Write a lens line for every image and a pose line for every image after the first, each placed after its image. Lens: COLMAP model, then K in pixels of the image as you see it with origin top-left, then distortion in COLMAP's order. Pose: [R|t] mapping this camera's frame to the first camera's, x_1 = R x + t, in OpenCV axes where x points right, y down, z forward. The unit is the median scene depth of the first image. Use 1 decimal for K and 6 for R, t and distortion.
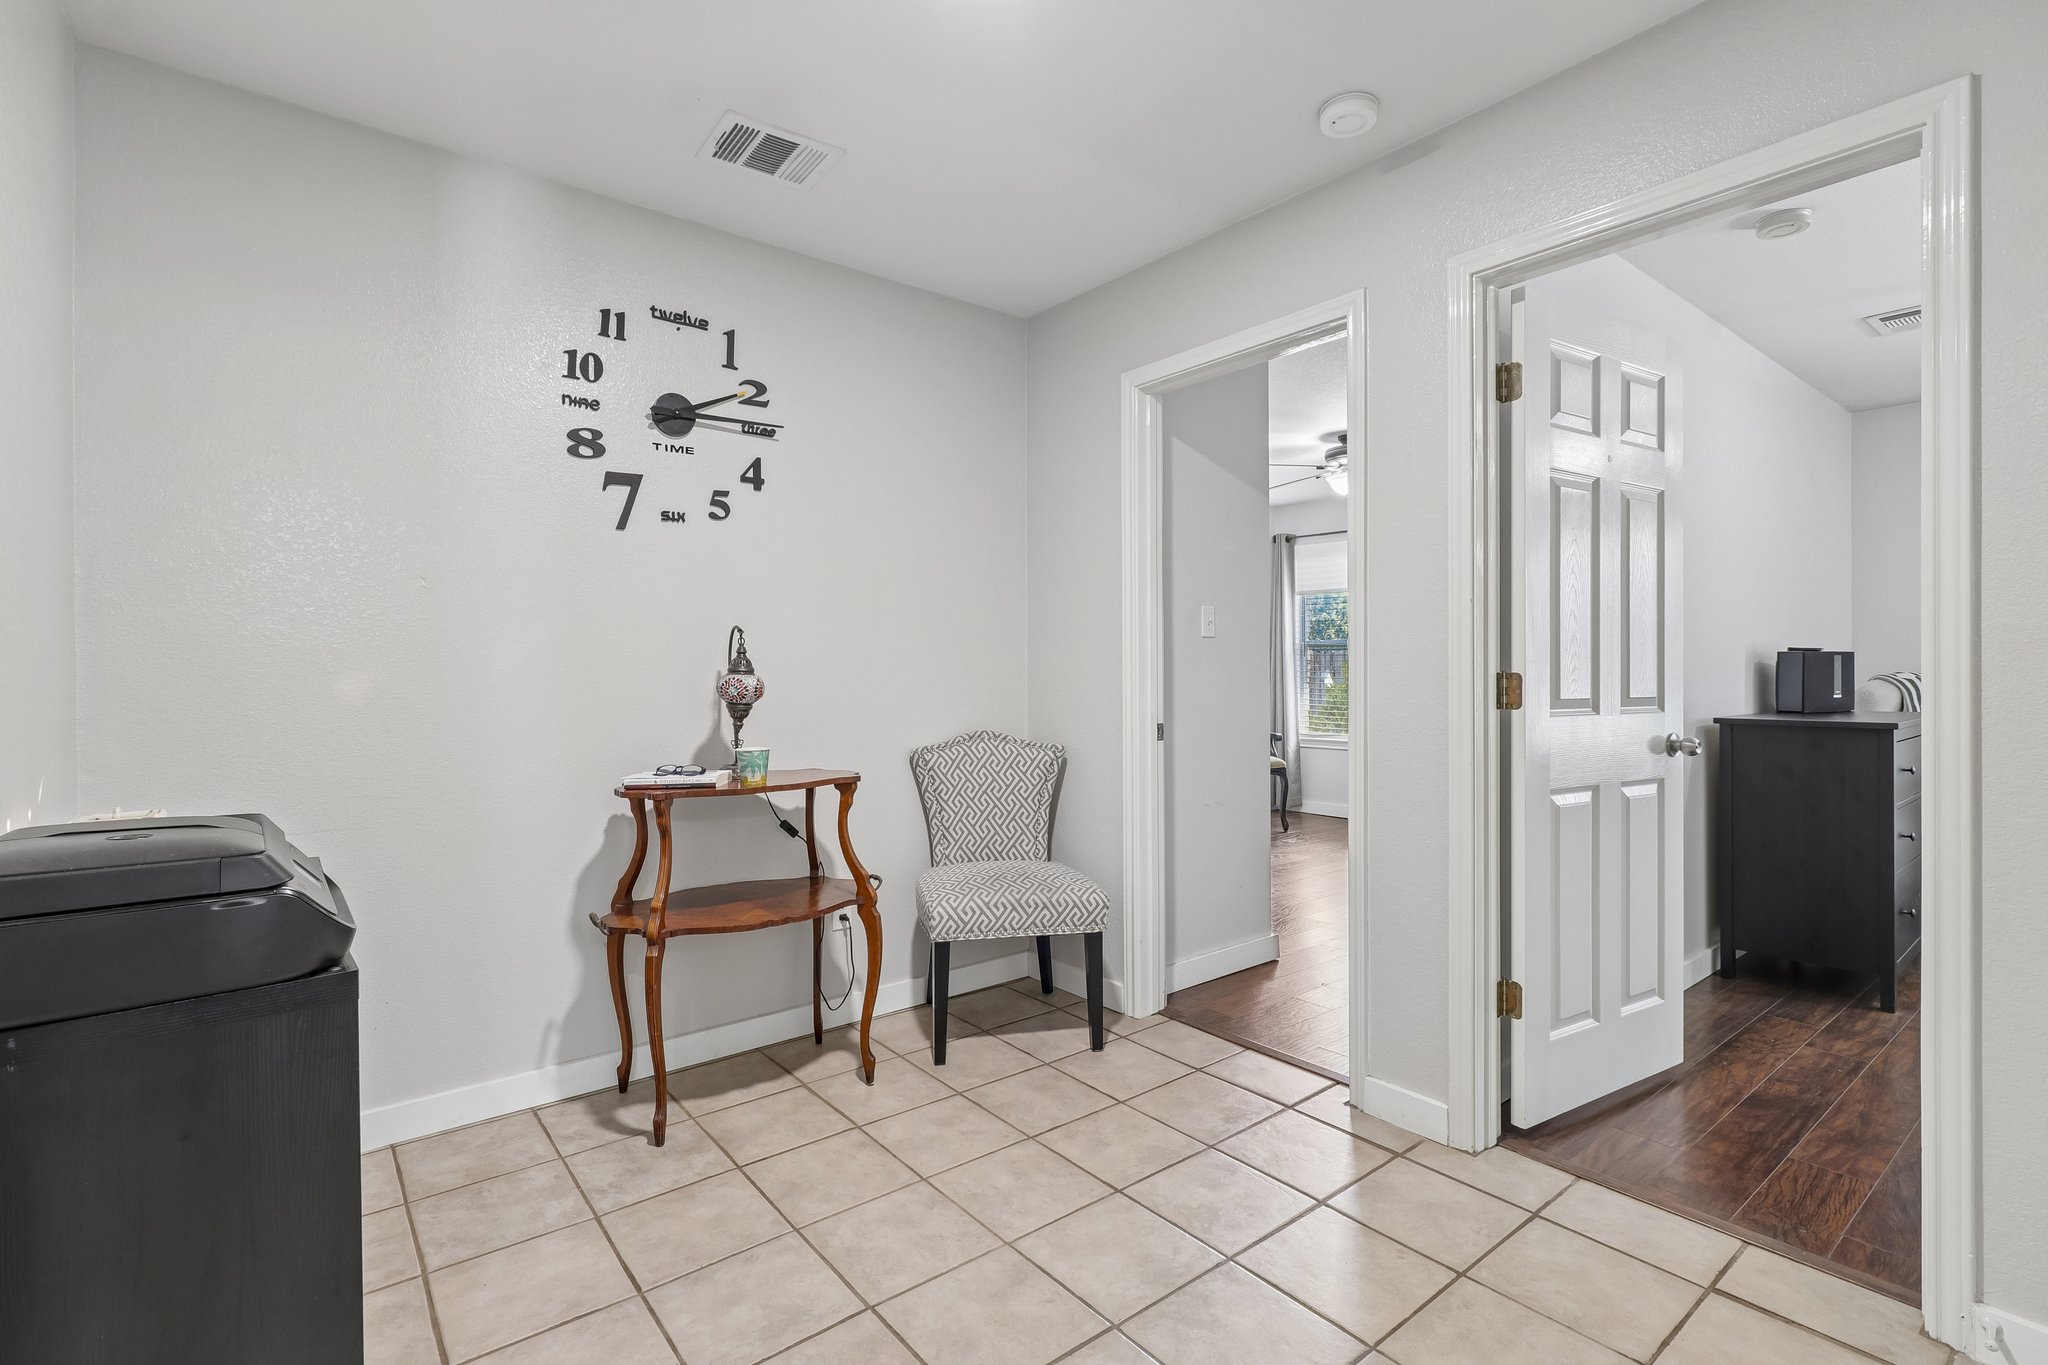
lens RADIAL K [[943.2, 0, 1023.7], [0, 943.2, 681.2], [0, 0, 1]] dist [0.002161, -0.001107]
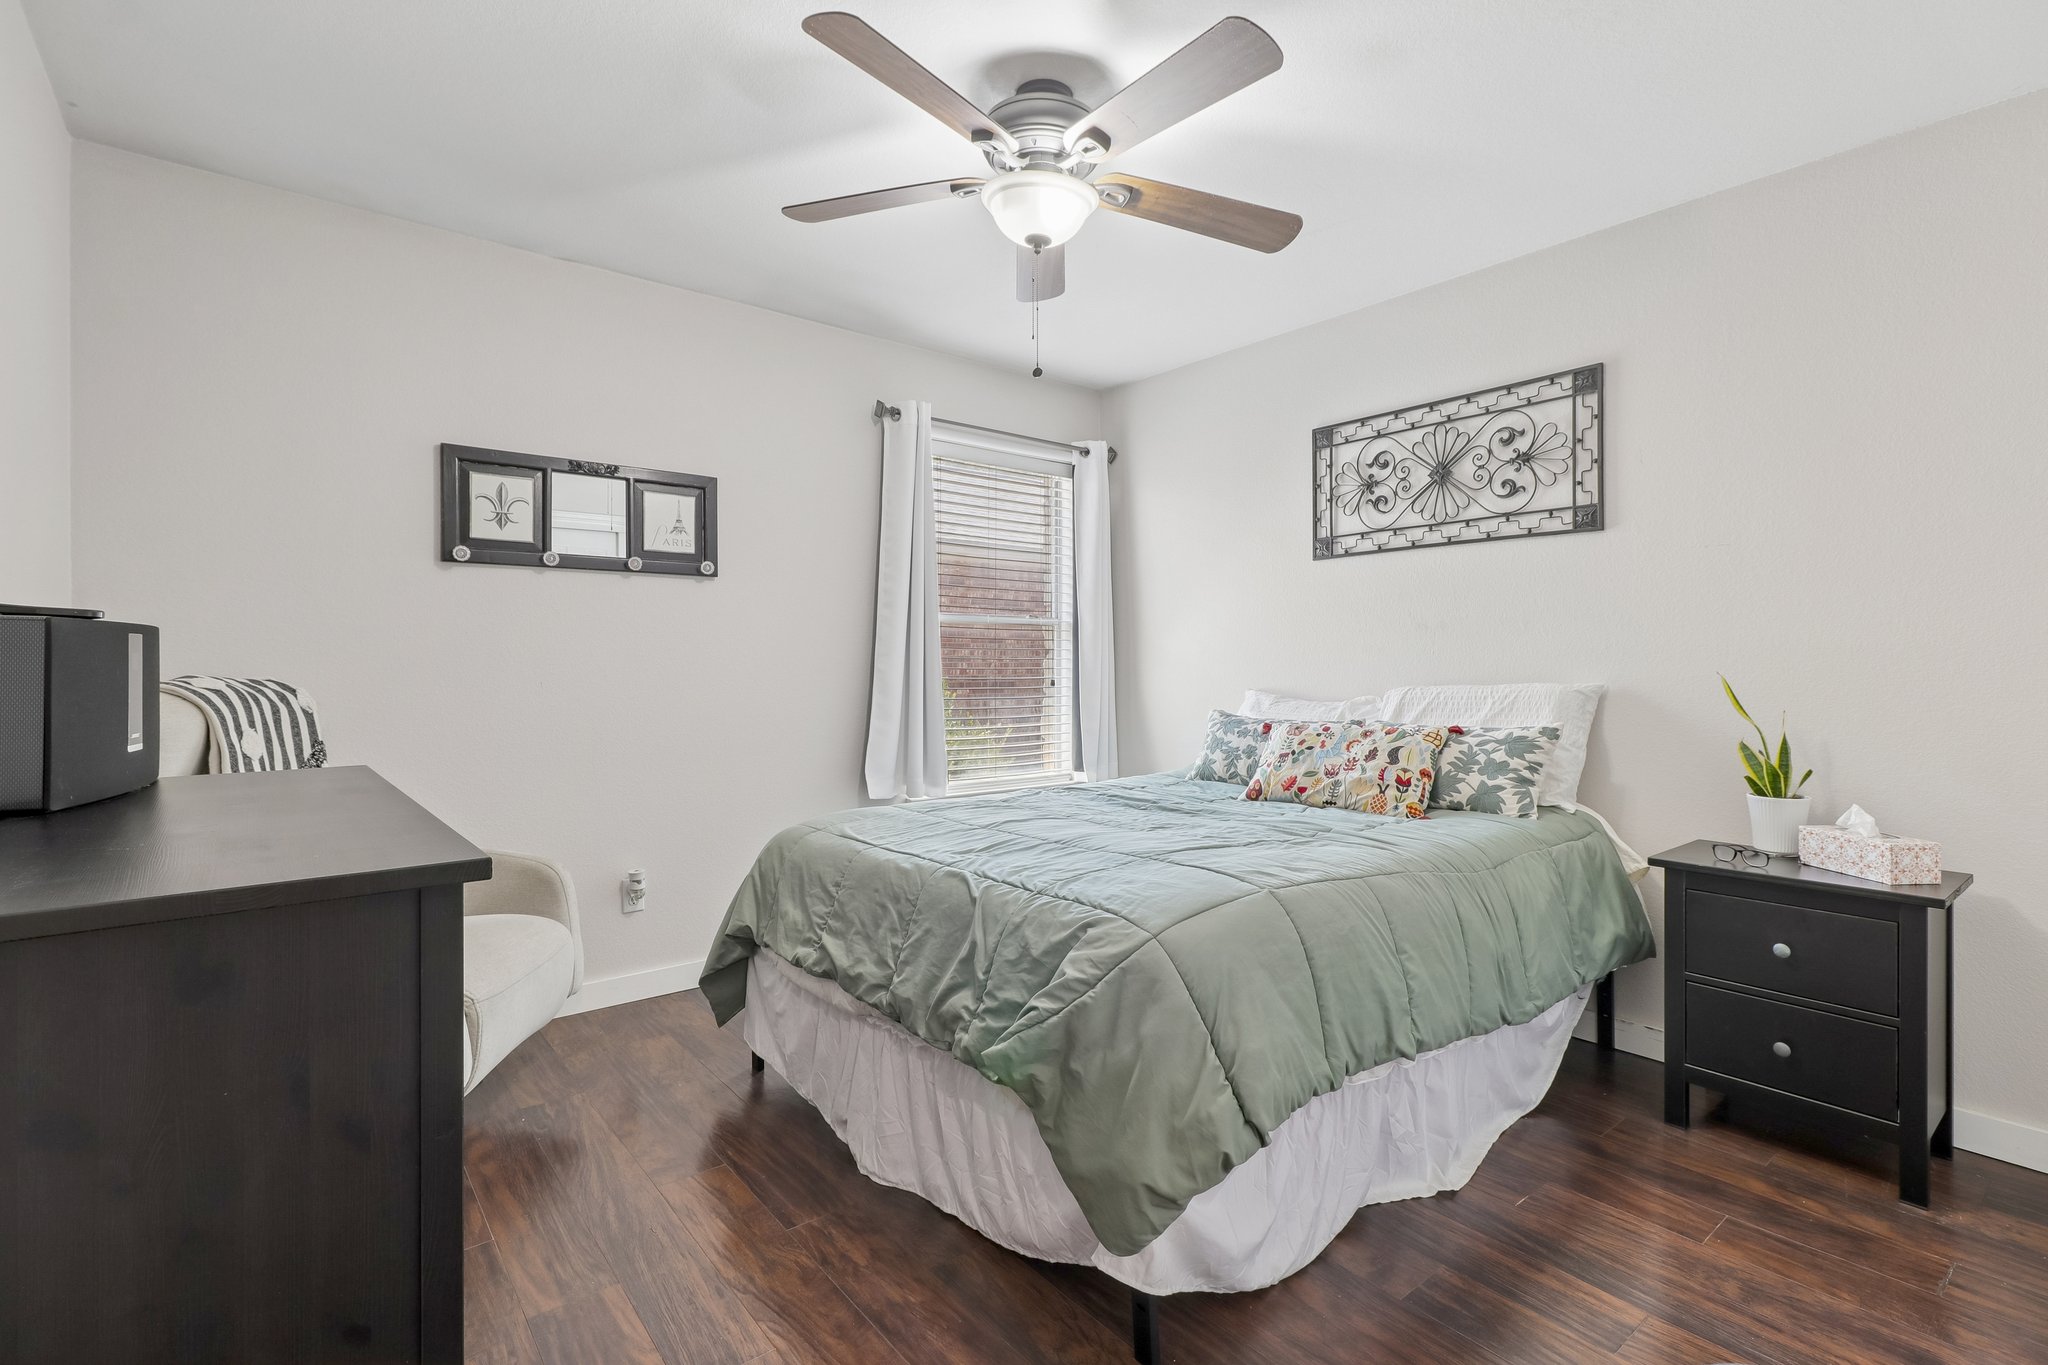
lens RADIAL K [[943.2, 0, 1024.3], [0, 943.2, 674.0], [0, 0, 1]] dist [0.002161, -0.001107]
pose [[-0.018022, -0.000844, 0.999837, 0.434107], [0.001650, 0.999998, 0.000874, -0.010258], [-0.999836, 0.001666, -0.018021, 0.586968]]
